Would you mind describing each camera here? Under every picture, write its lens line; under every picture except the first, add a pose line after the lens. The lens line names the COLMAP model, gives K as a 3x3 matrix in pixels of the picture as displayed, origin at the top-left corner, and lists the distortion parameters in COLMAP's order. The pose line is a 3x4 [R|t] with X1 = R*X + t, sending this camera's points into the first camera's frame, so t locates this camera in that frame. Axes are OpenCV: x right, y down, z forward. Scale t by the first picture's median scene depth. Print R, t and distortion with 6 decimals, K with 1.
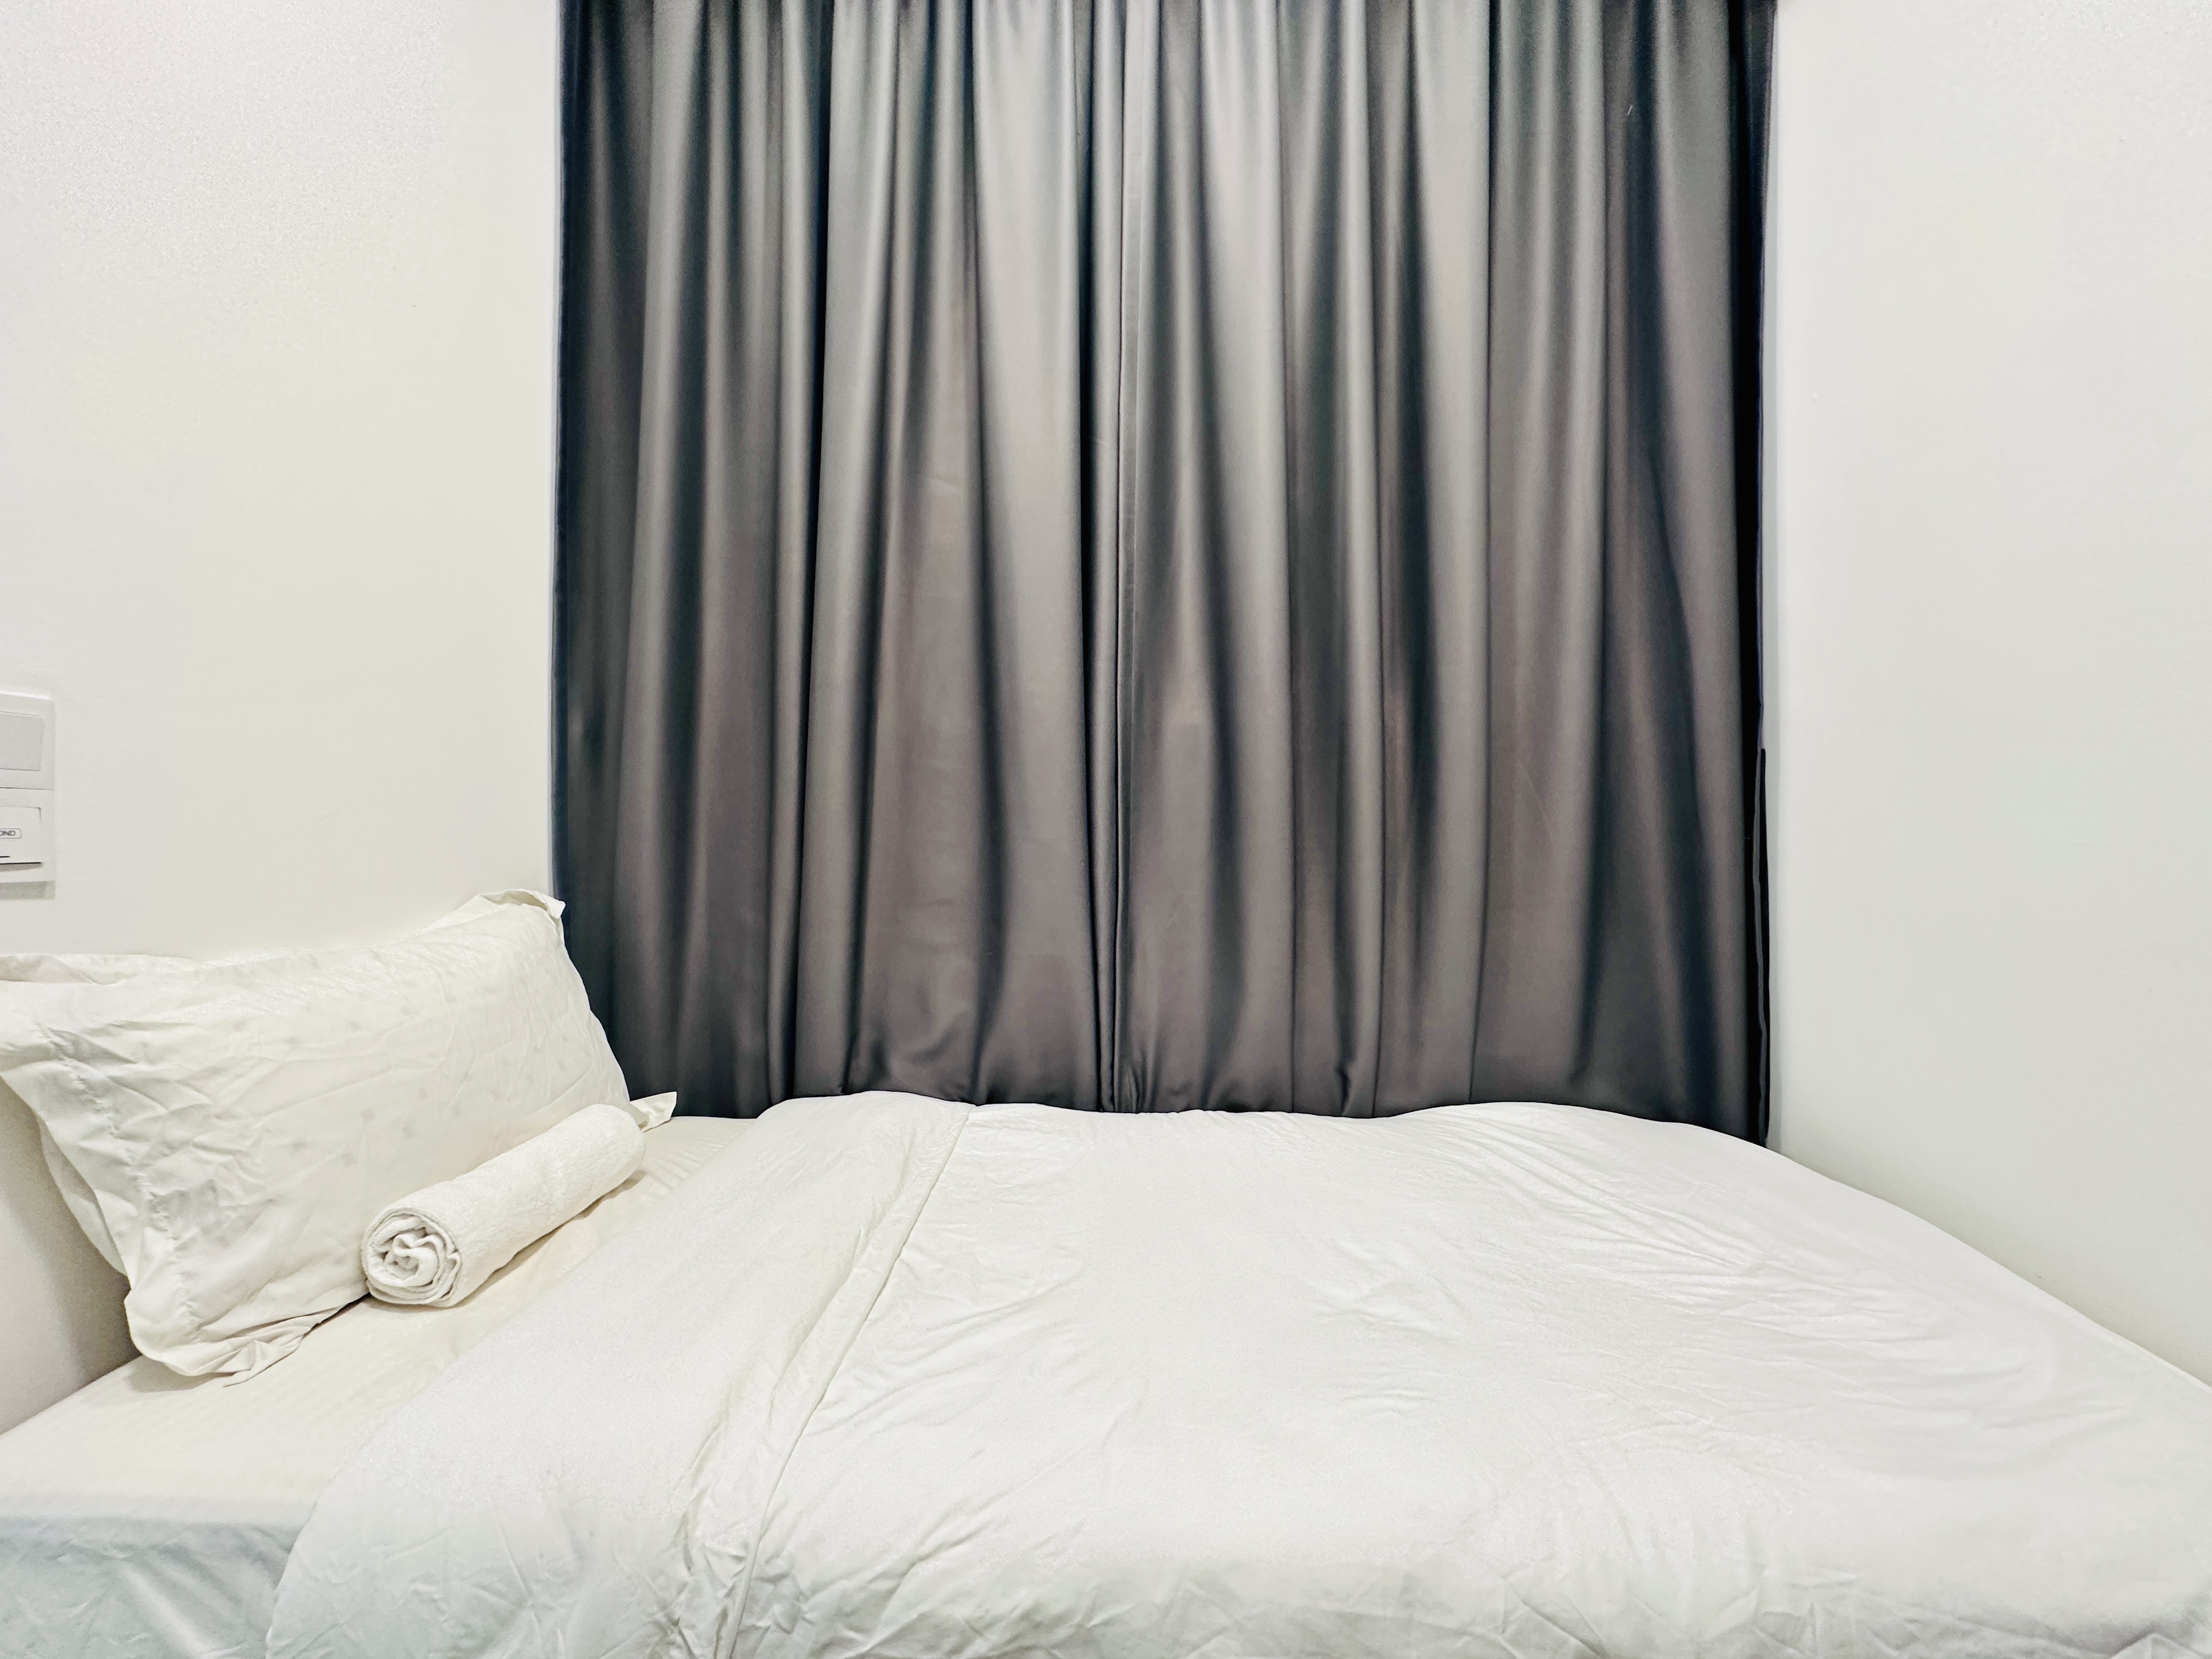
lens RADIAL K [[879.7, 0, 1107.0], [0, 879.7, 818.4], [0, 0, 1]] dist [0.002022, -0.000121]
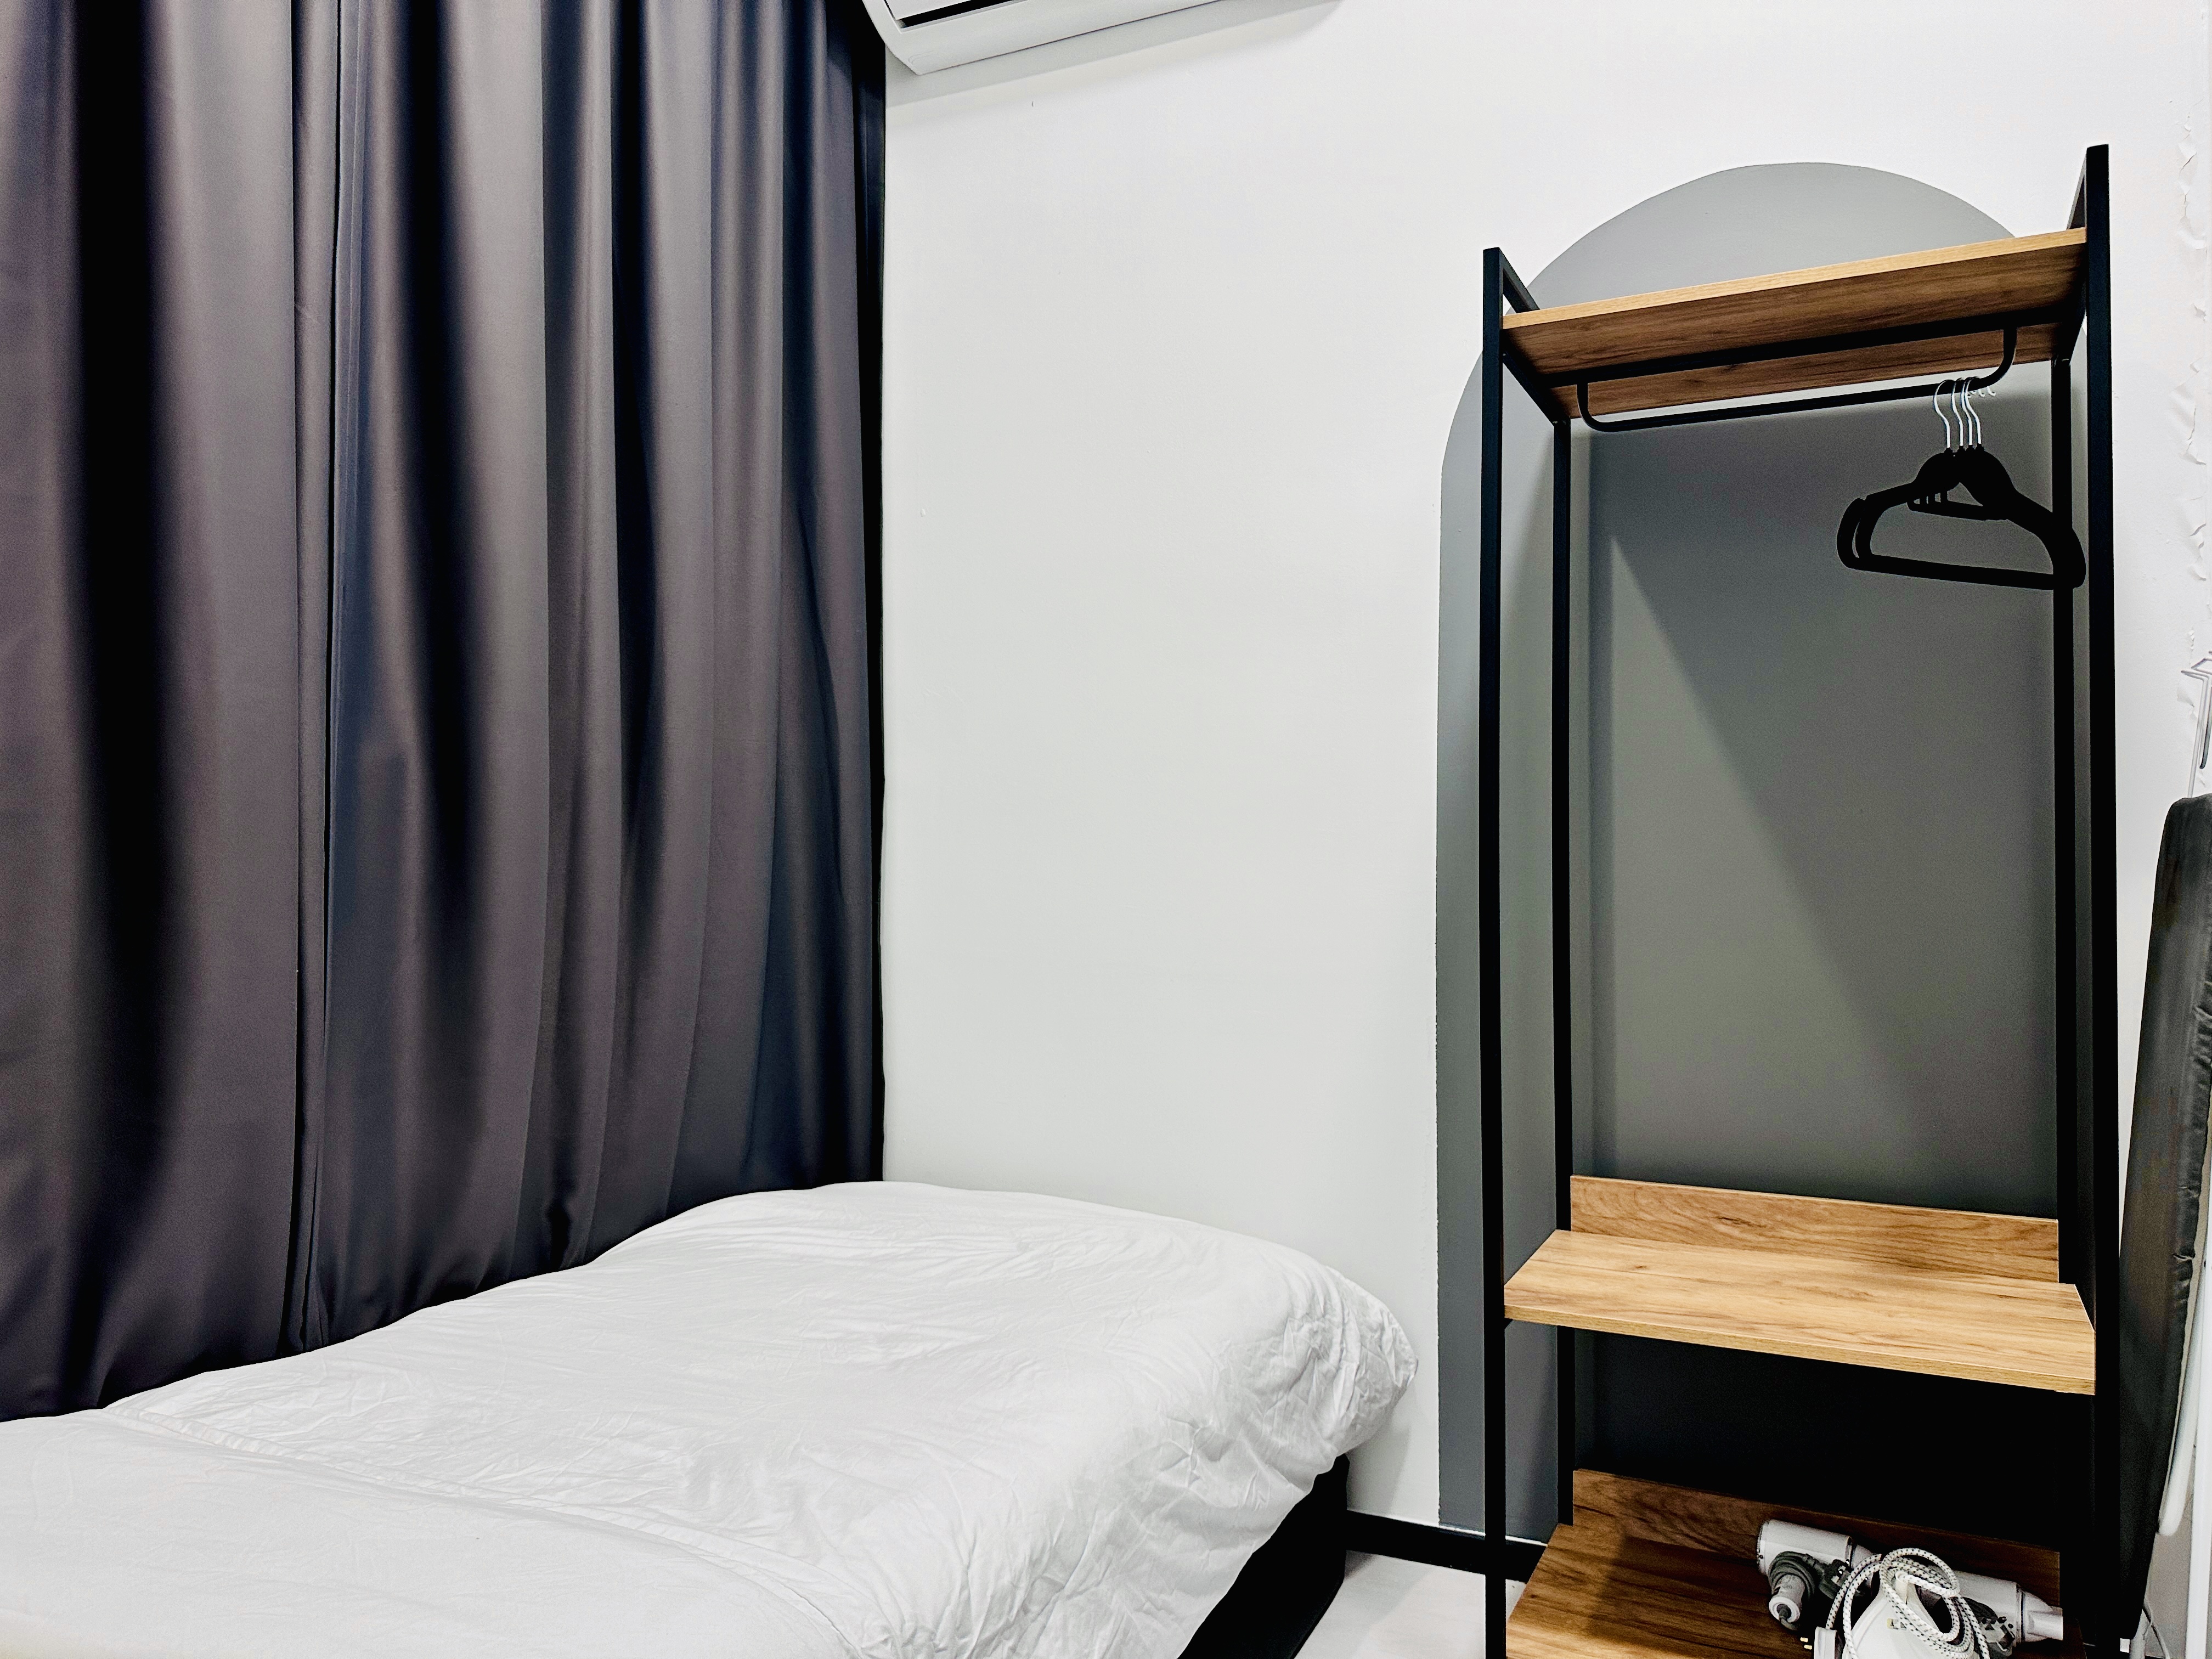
lens RADIAL K [[1565.7, 0, 1107.9], [0, 1565.7, 832.9], [0, 0, 1]] dist [-0.009977, -0.004500]
pose [[0.380396, 0.013845, 0.924720, -1.966130], [-0.008403, 0.999898, -0.011513, -0.085624], [-0.924786, -0.003391, 0.380474, 0.064433]]
